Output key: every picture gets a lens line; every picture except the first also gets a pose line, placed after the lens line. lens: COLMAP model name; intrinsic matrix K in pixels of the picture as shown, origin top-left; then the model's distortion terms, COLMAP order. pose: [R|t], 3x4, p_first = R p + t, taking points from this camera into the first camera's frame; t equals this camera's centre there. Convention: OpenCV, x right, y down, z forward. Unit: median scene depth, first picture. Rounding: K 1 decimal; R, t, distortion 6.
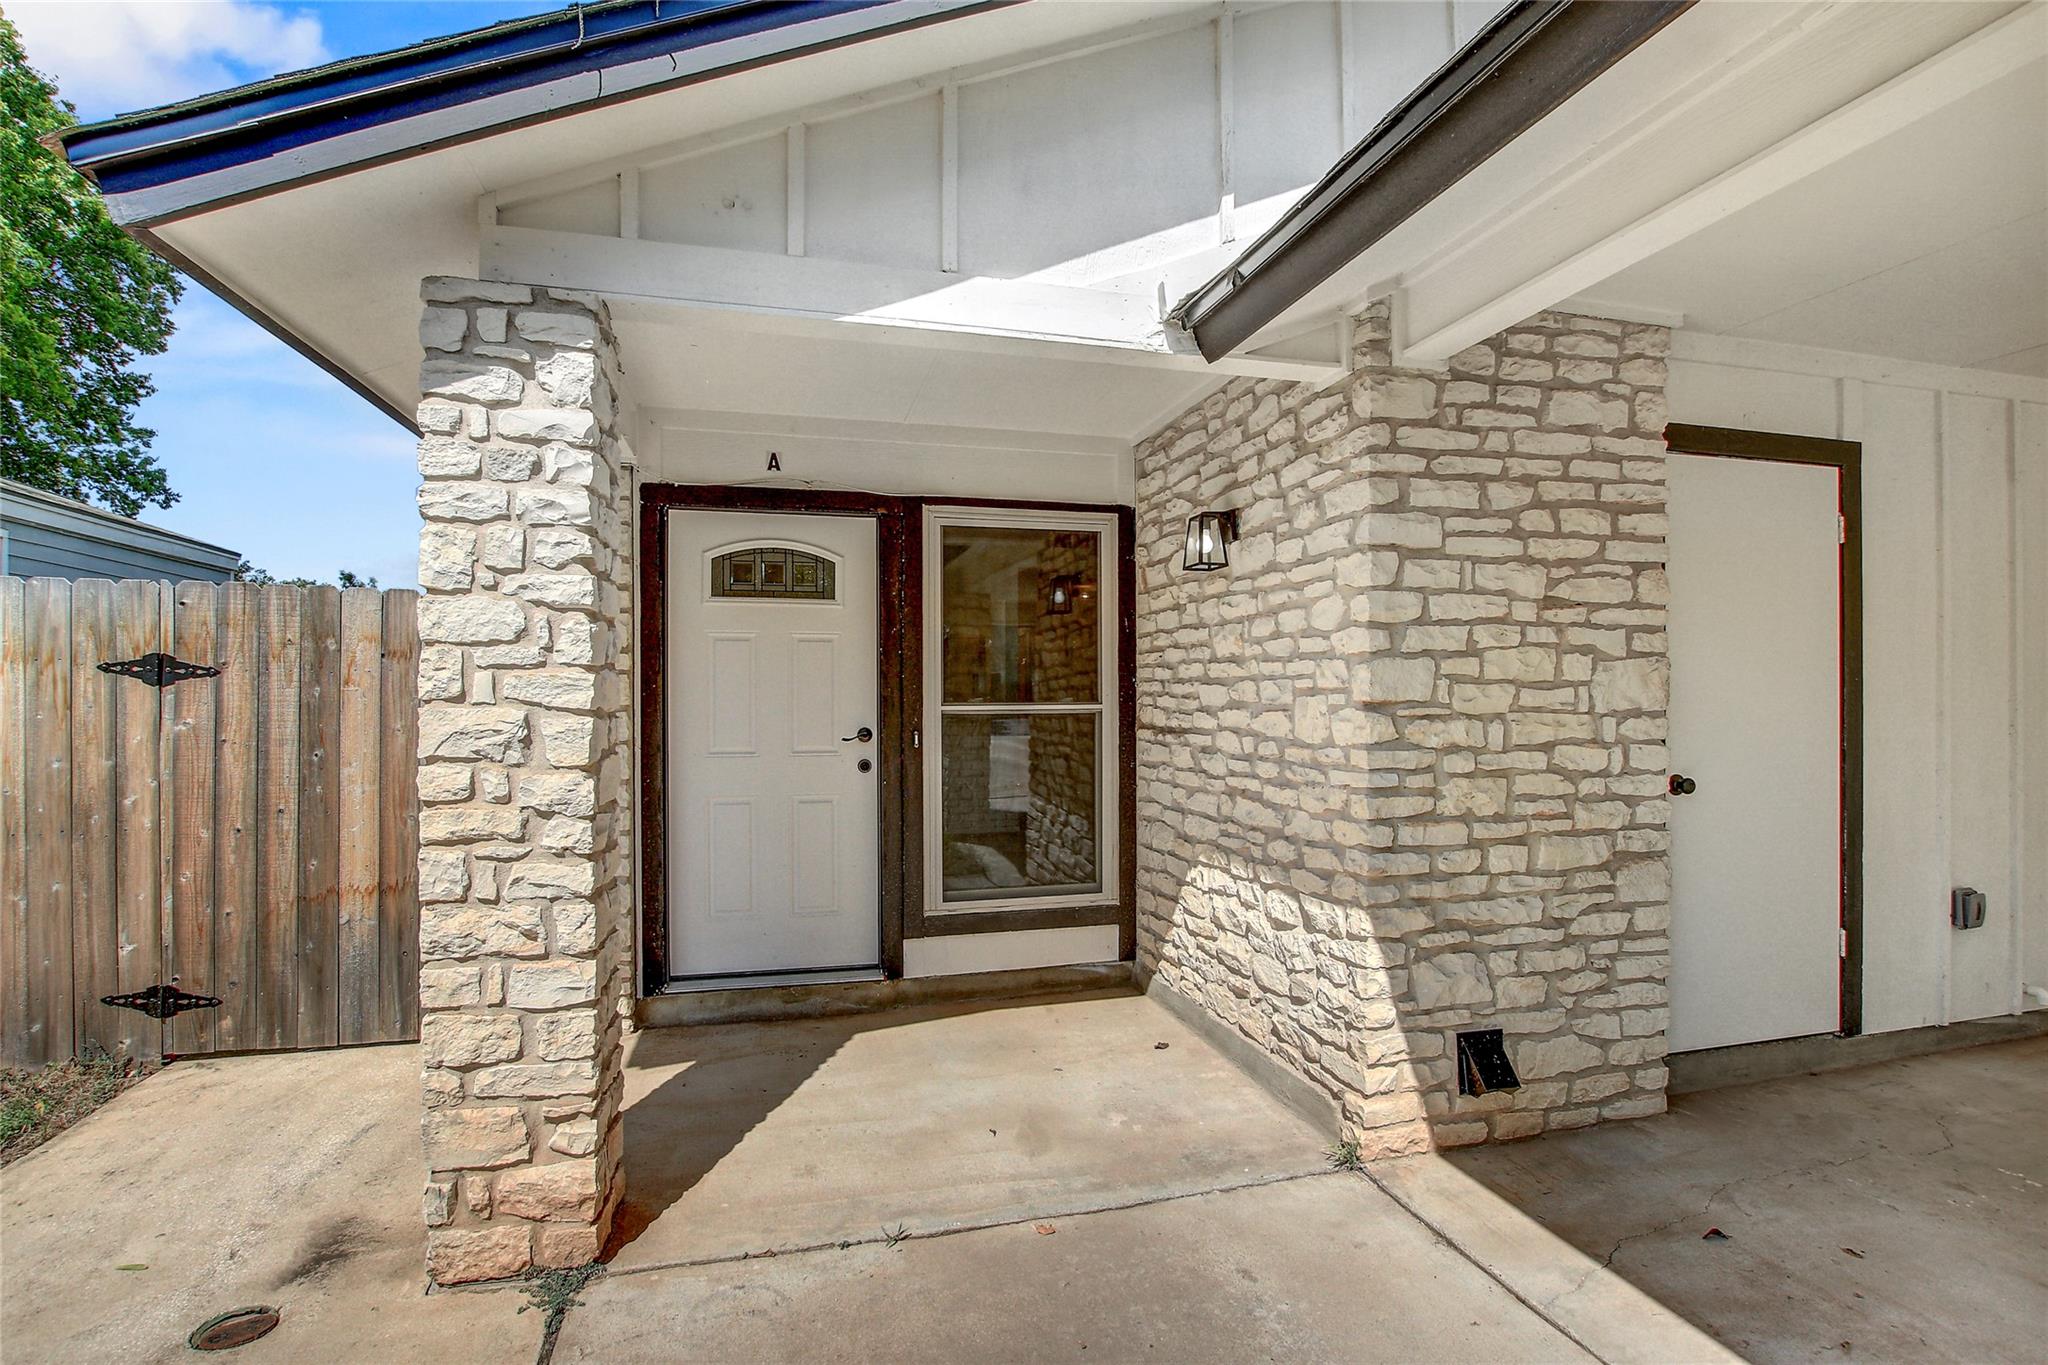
lens RADIAL K [[969.4, 0, 1029.7], [0, 969.4, 691.8], [0, 0, 1]] dist [-0.033071, 0.006319]
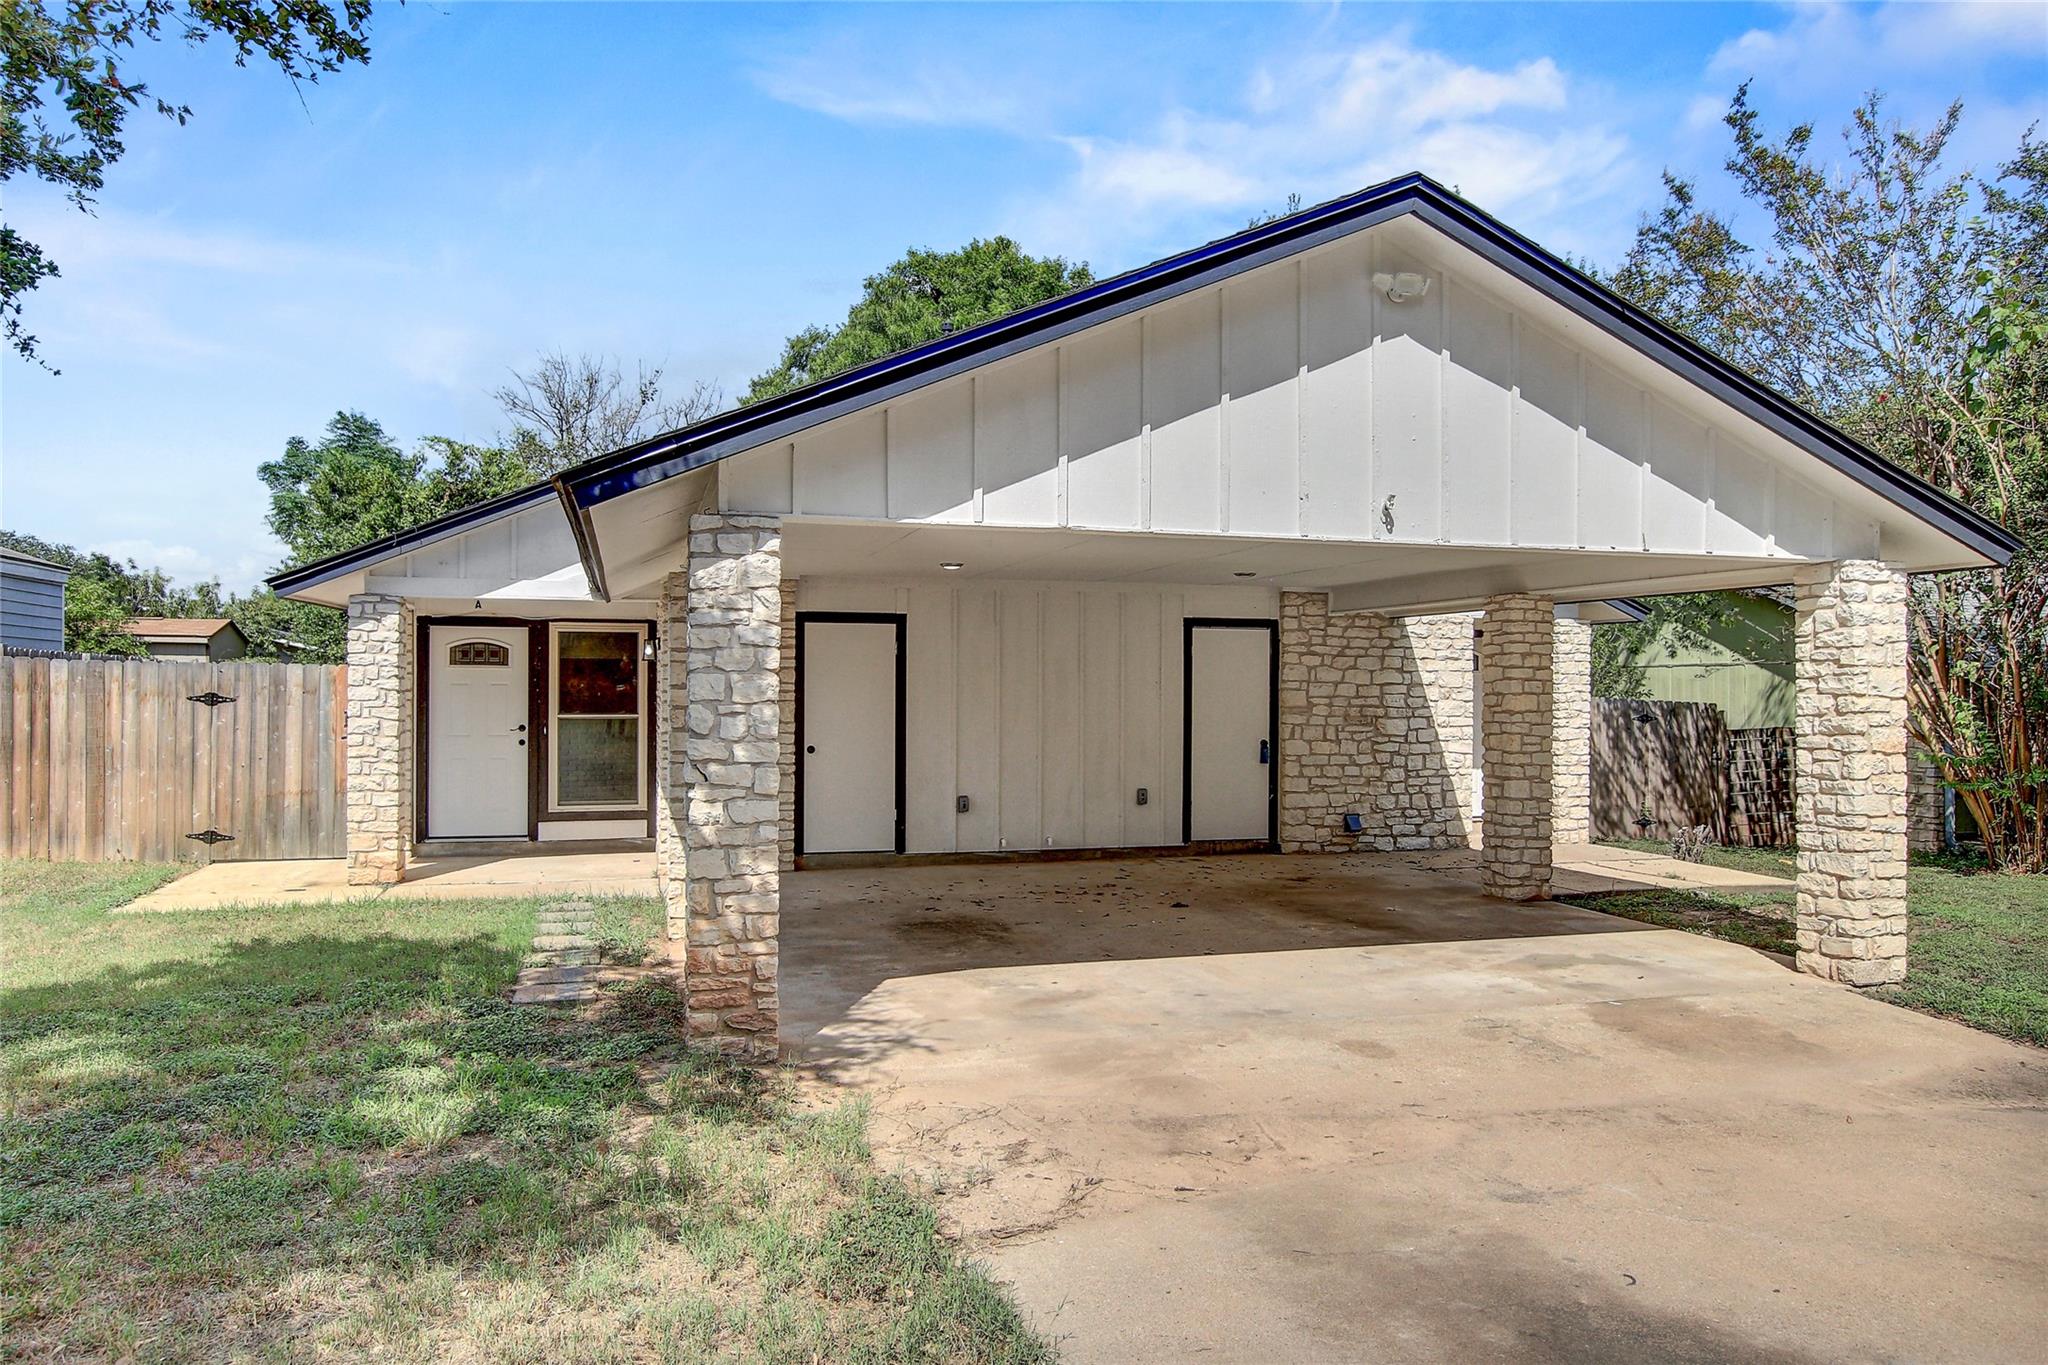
lens RADIAL K [[1382.6, 0, 1016.8], [0, 1382.6, 677.4], [0, 0, 1]] dist [0.007168, 0.003686]
pose [[0.999928, 0.008343, 0.008572, 1.079290], [-0.008365, 0.999962, 0.002595, -0.102614], [-0.008550, -0.002666, 0.999960, -2.499851]]
